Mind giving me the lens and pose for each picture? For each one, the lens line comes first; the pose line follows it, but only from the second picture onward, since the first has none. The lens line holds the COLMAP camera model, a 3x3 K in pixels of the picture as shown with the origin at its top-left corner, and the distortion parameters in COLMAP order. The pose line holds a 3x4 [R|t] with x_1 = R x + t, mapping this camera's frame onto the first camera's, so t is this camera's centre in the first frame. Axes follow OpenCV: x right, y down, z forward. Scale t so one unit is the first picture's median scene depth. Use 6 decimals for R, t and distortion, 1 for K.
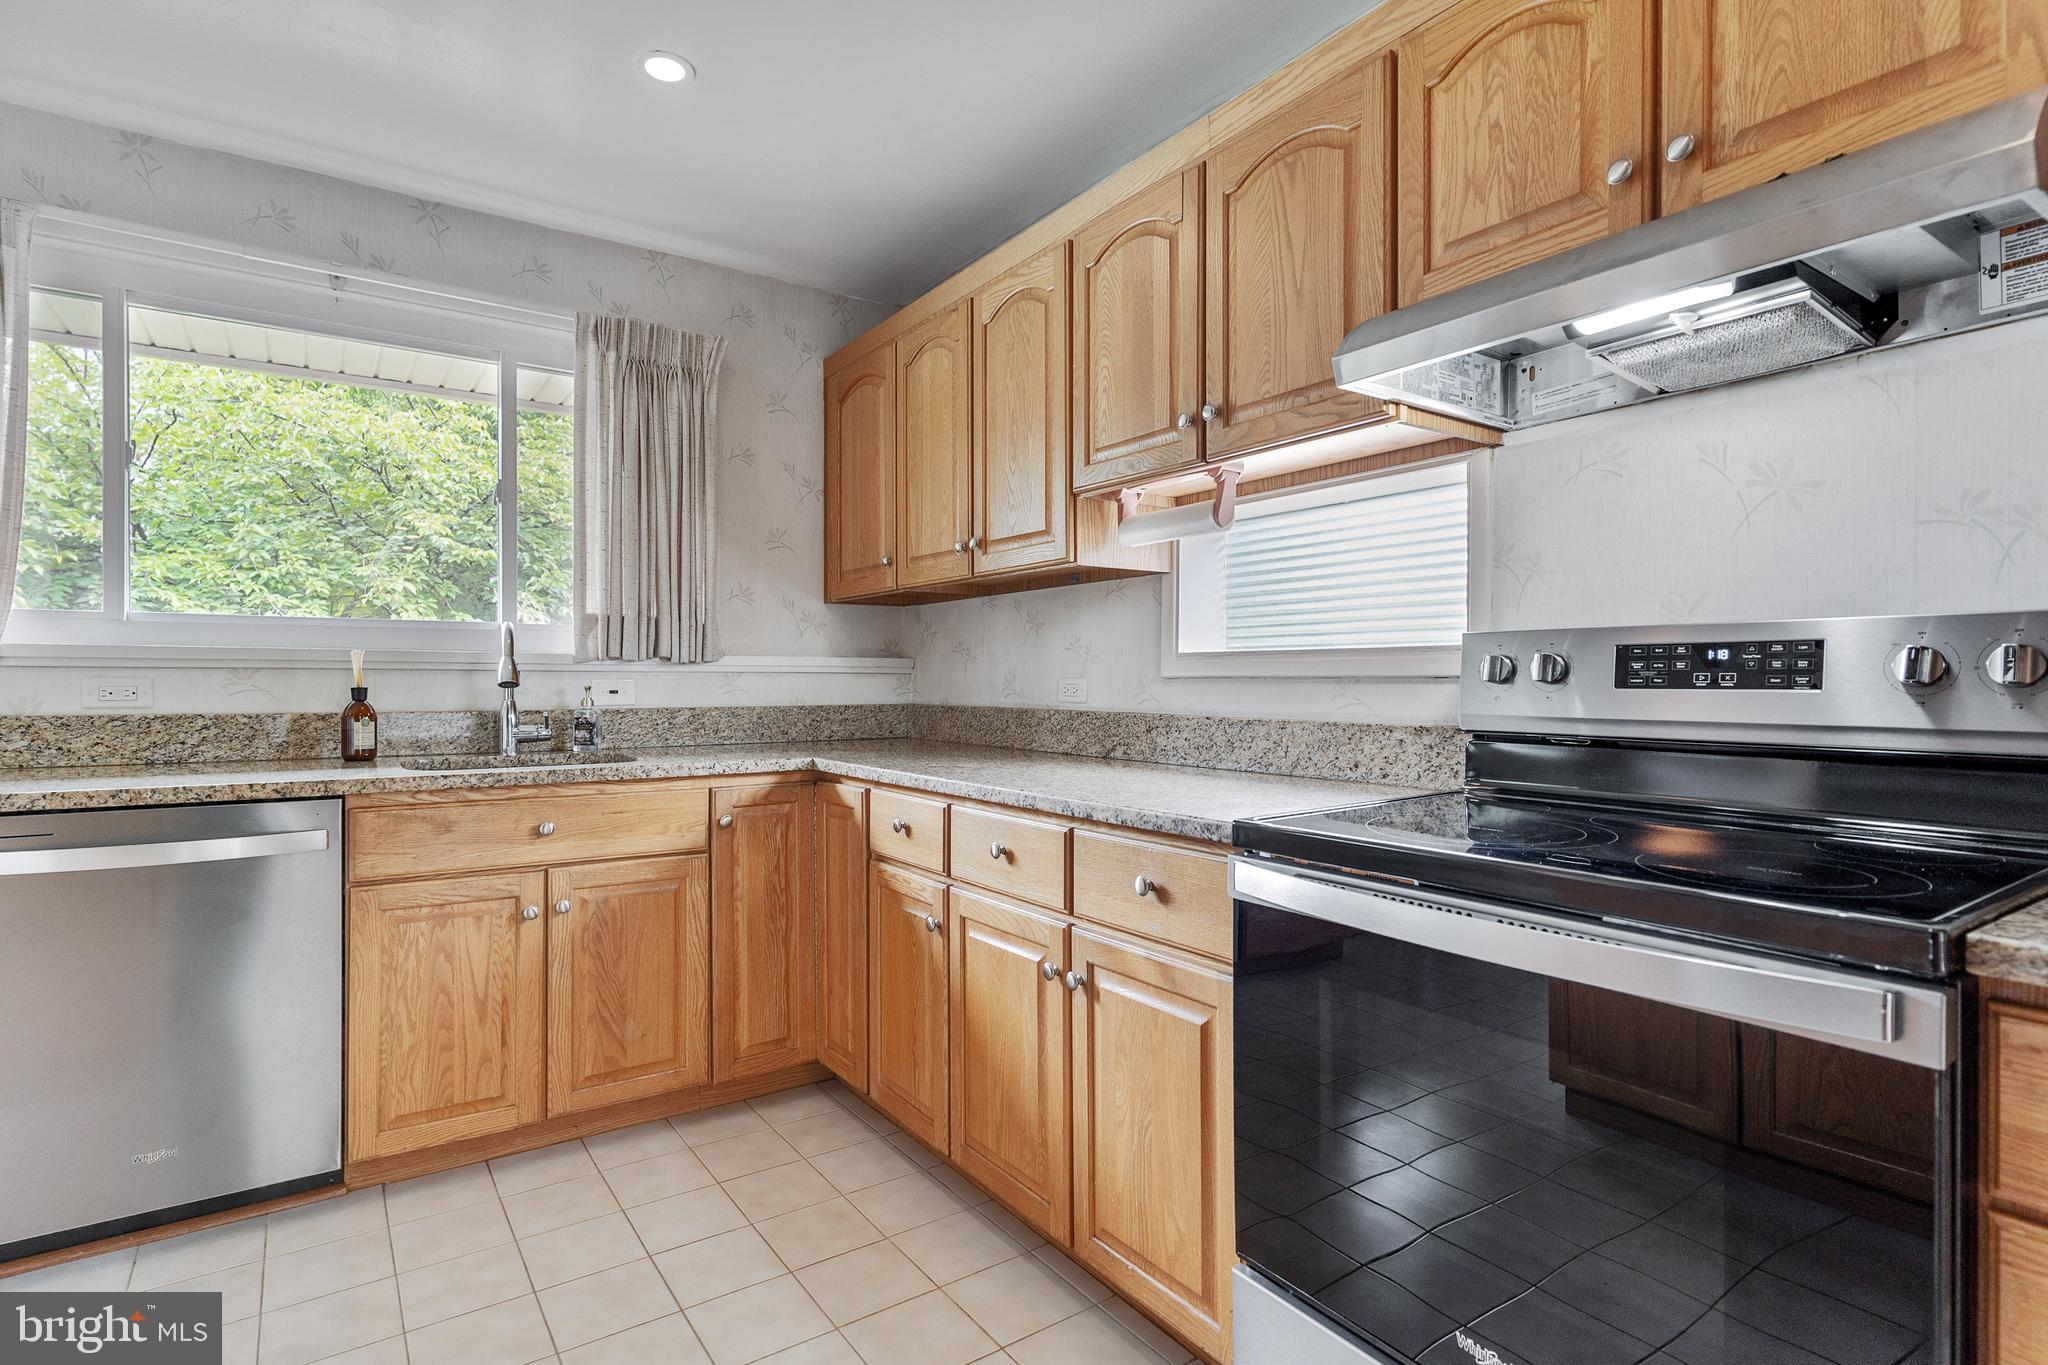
lens RADIAL K [[1014.7, 0, 1007.9], [0, 1014.7, 683.8], [0, 0, 1]] dist [0.005828, -0.000487]
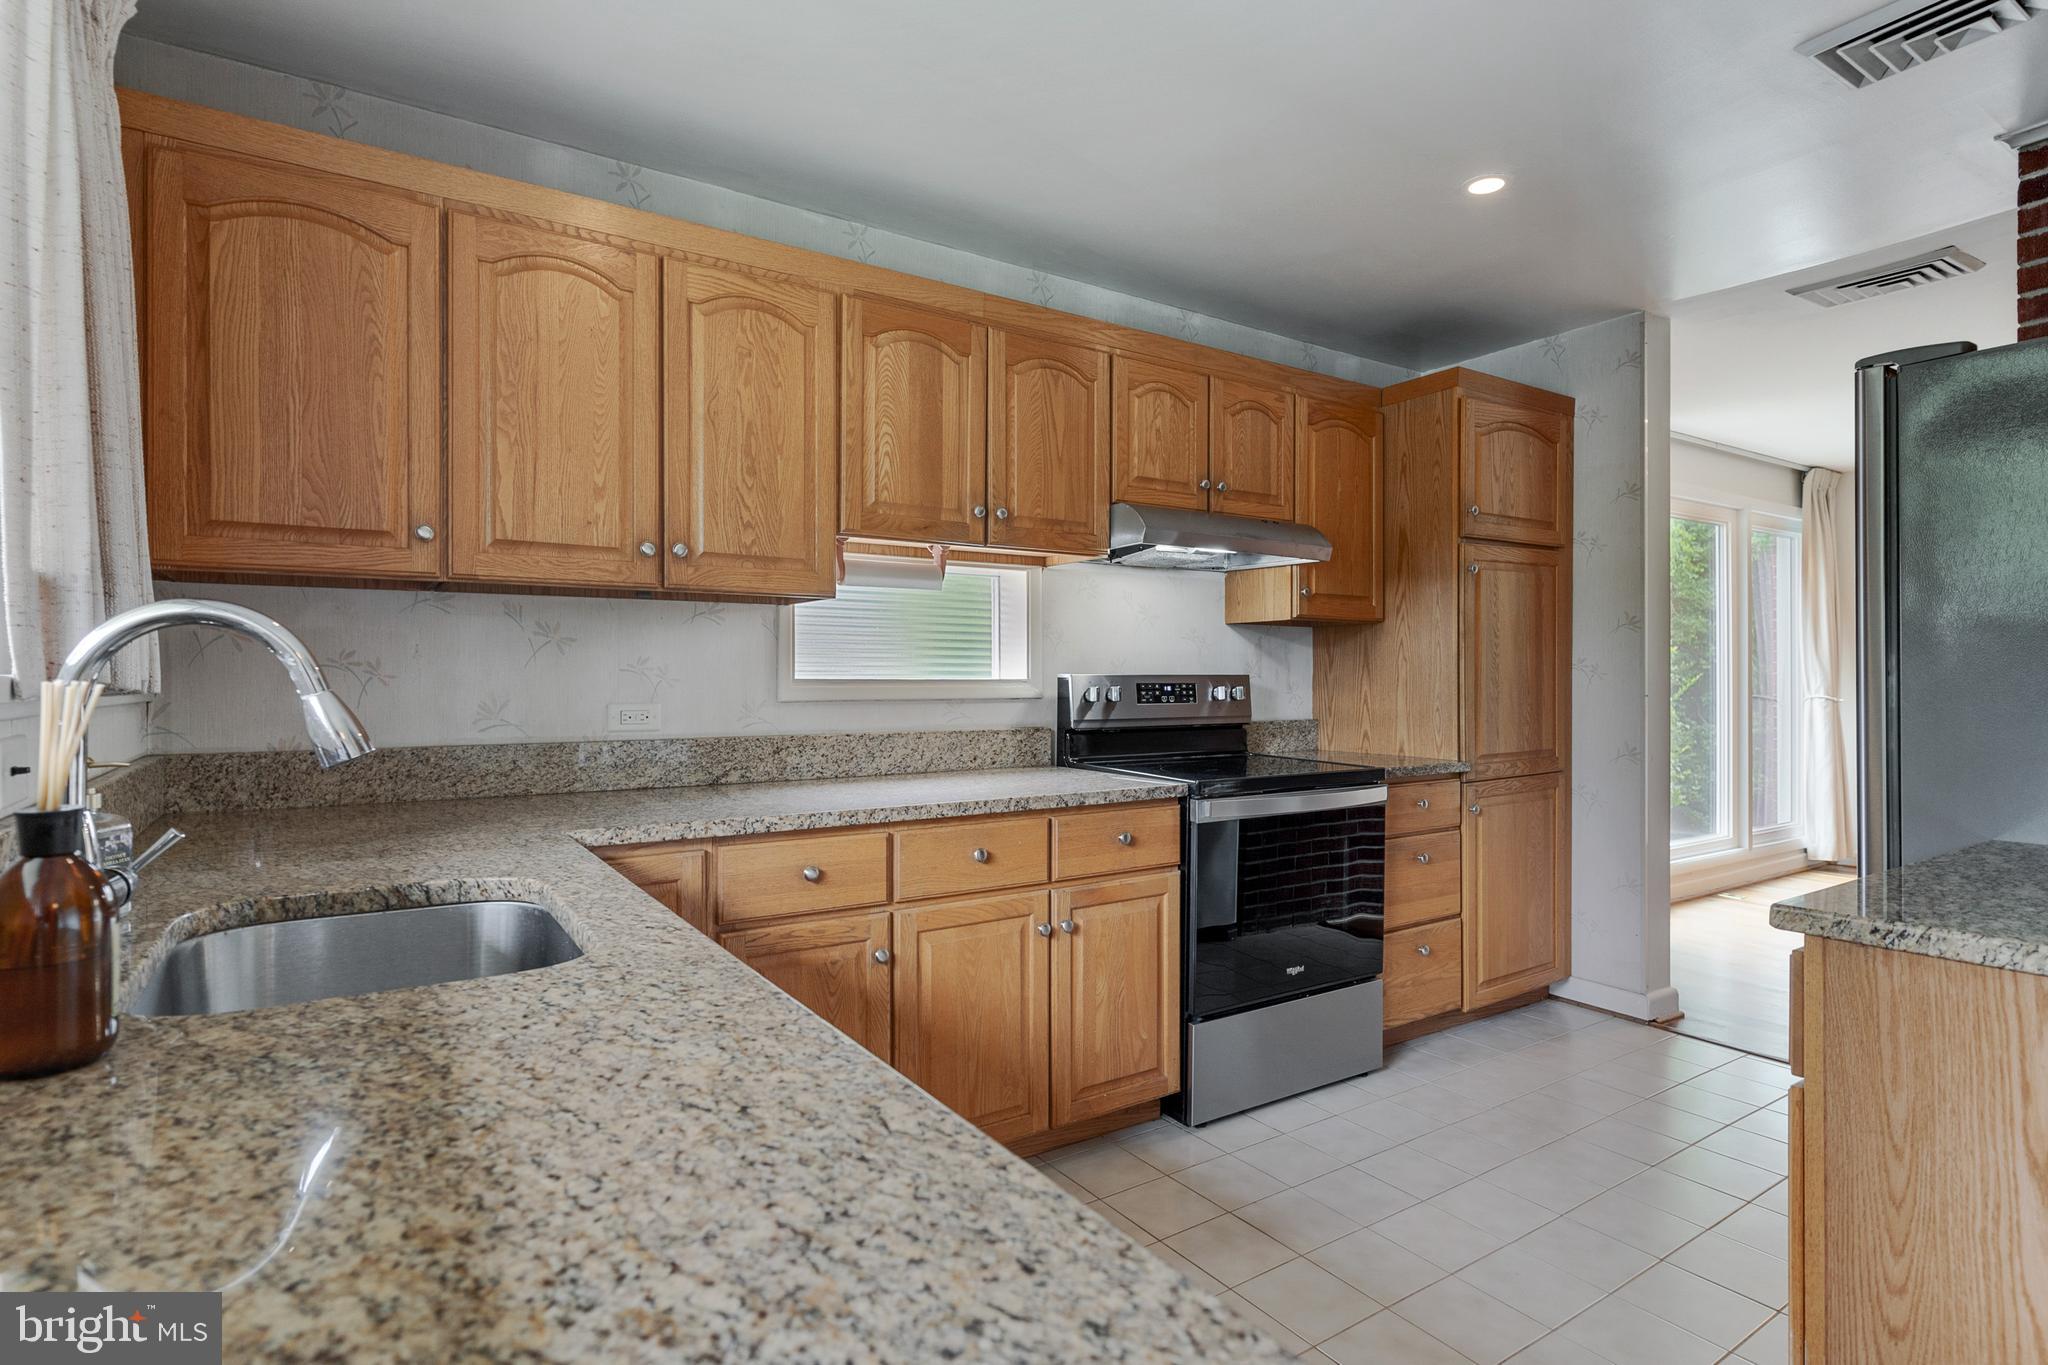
lens RADIAL K [[1029.9, 0, 1024.0], [0, 1029.9, 682.5], [0, 0, 1]] dist [-0.004485, -0.000525]
pose [[0.020411, -0.008390, 0.999756, -0.933002], [0.001786, 0.999964, 0.008355, -0.034930], [-0.999790, 0.001615, 0.020426, 0.717665]]
